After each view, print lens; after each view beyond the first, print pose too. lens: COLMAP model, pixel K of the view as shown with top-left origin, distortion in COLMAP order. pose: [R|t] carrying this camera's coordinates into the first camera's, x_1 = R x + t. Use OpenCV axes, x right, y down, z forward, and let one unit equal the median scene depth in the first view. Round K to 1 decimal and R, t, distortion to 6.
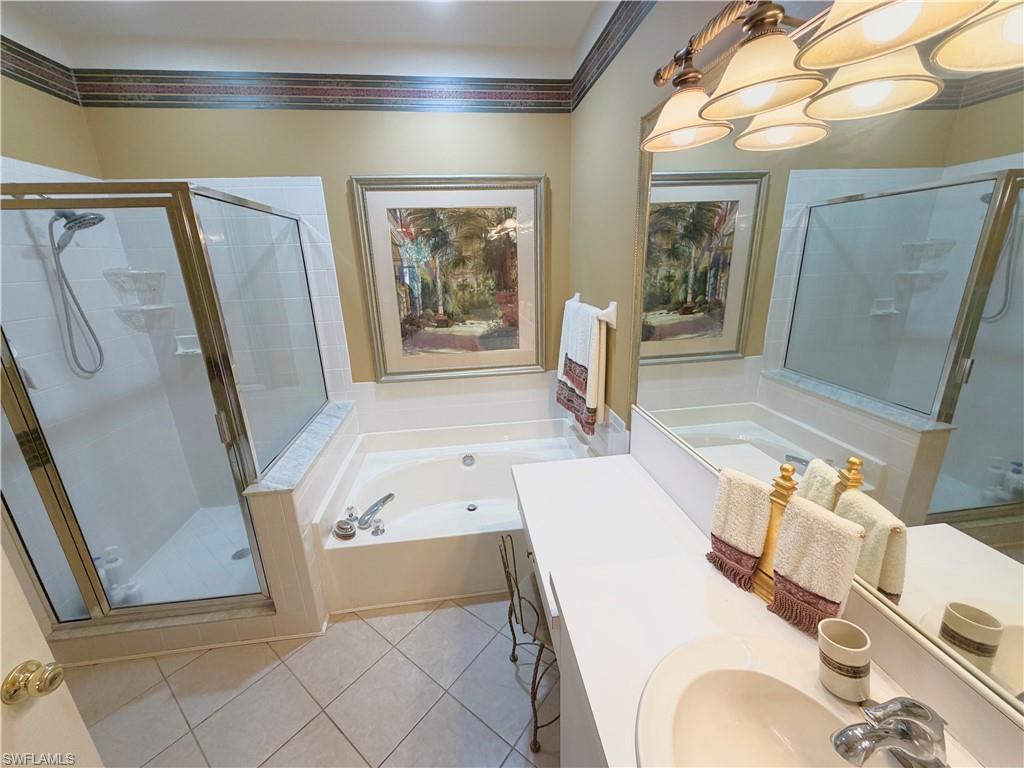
lens RADIAL K [[406.8, 0, 510.1], [0, 406.8, 381.6], [0, 0, 1]] dist [-0.001765, 0.000758]
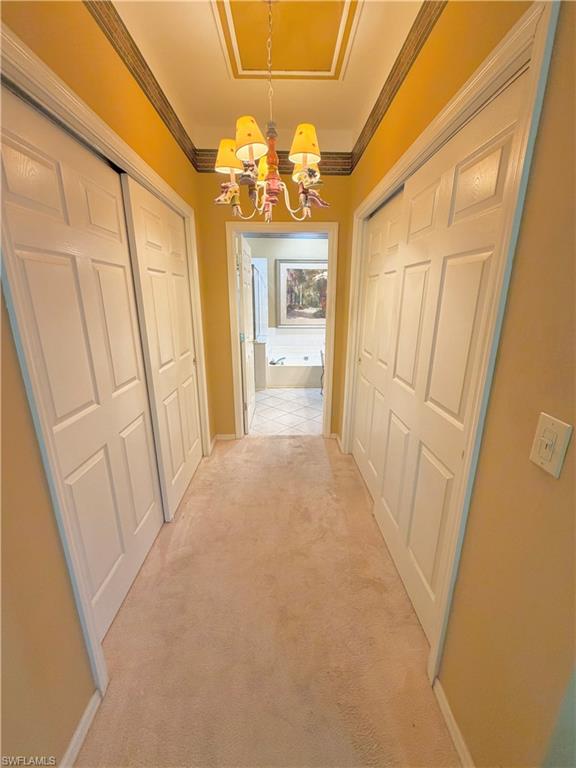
lens RADIAL K [[305.1, 0, 289.6], [0, 305.1, 383.2], [0, 0, 1]] dist [-0.001765, 0.000758]
pose [[0.994554, 0.060257, -0.085044, -0.028784], [-0.061463, 0.998042, -0.011633, 0.426777], [0.084176, 0.016797, 0.996309, -1.179293]]
